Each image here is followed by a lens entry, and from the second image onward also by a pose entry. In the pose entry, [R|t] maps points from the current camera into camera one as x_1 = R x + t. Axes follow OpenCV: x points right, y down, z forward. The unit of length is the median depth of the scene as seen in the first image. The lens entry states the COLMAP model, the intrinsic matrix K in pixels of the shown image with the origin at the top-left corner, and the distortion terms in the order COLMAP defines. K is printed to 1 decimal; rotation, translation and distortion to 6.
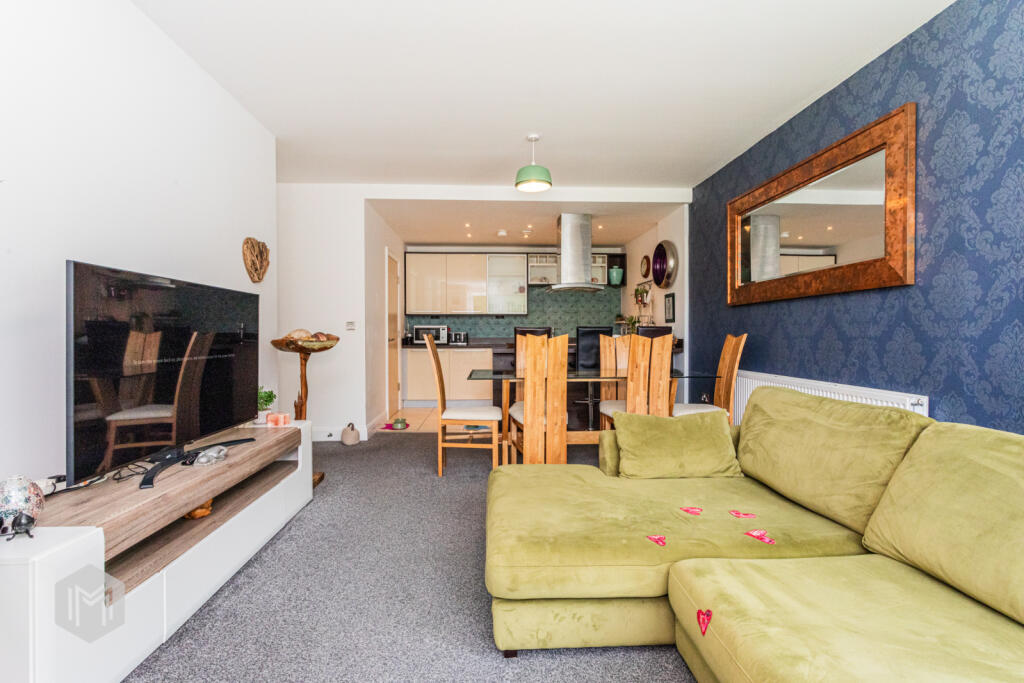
lens RADIAL K [[487.5, 0, 515.7], [0, 487.5, 341.3], [0, 0, 1]] dist [0.003540, 0.001689]
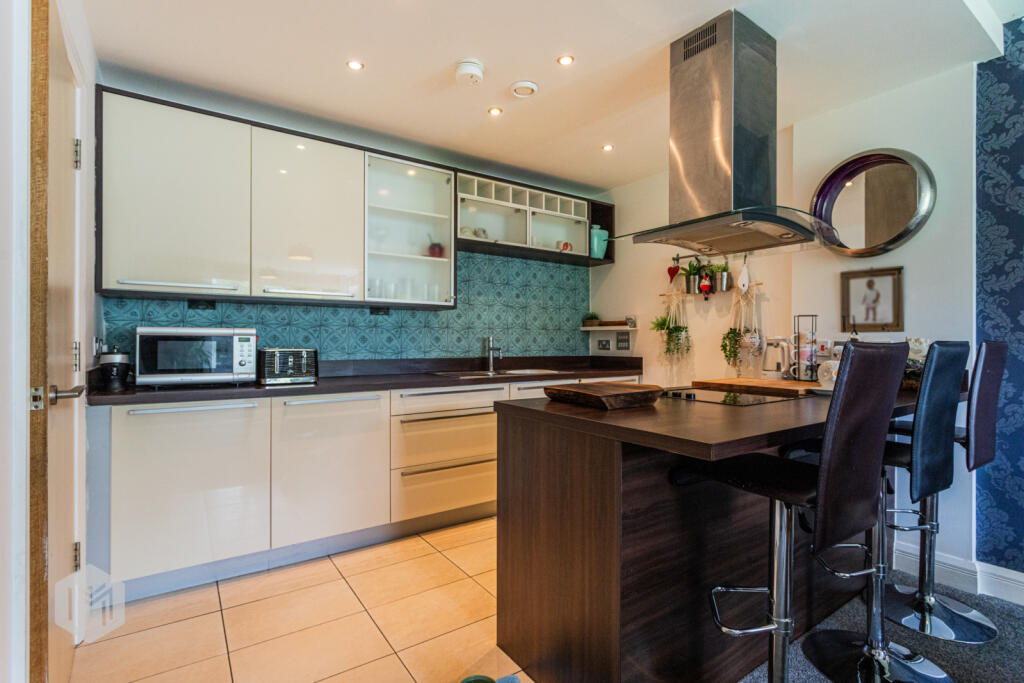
lens RADIAL K [[487.5, 0, 502.0], [0, 487.5, 342.6], [0, 0, 1]] dist [0.003540, 0.001689]
pose [[0.859580, 0.006936, 0.510954, -0.163600], [-0.002266, 0.999950, -0.009763, -0.018816], [-0.510996, 0.007234, 0.859553, 0.604561]]
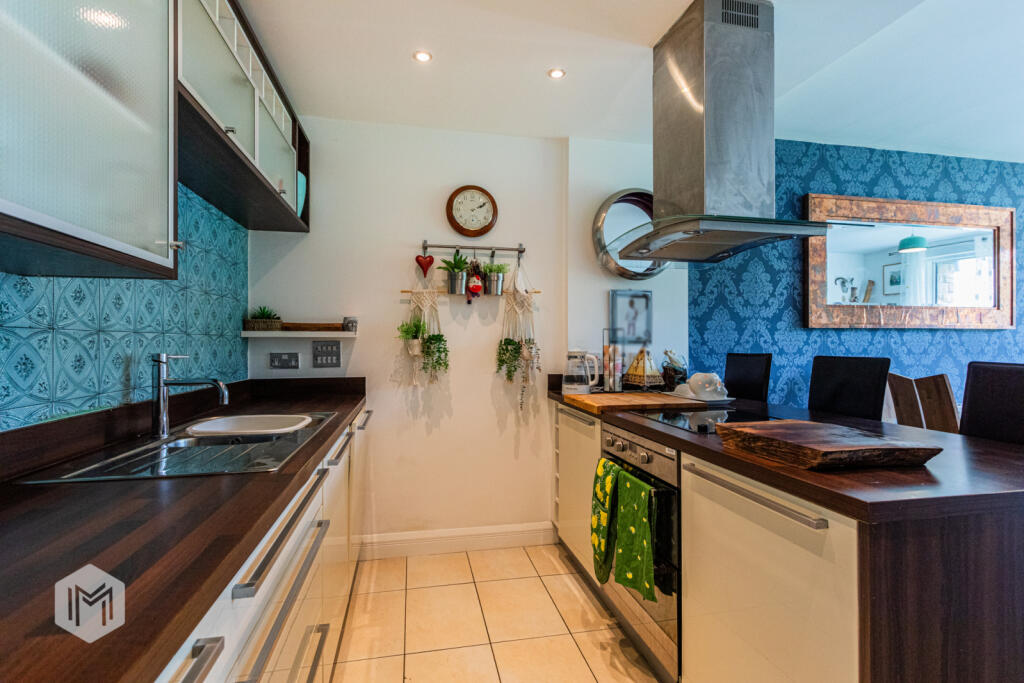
lens RADIAL K [[487.5, 0, 516.1], [0, 487.5, 340.8], [0, 0, 1]] dist [0.003540, 0.001689]
pose [[-0.156342, 0.012648, 0.987622, -0.145533], [0.015778, 0.999822, -0.010307, -0.030196], [-0.987577, 0.013971, -0.156514, 0.920170]]
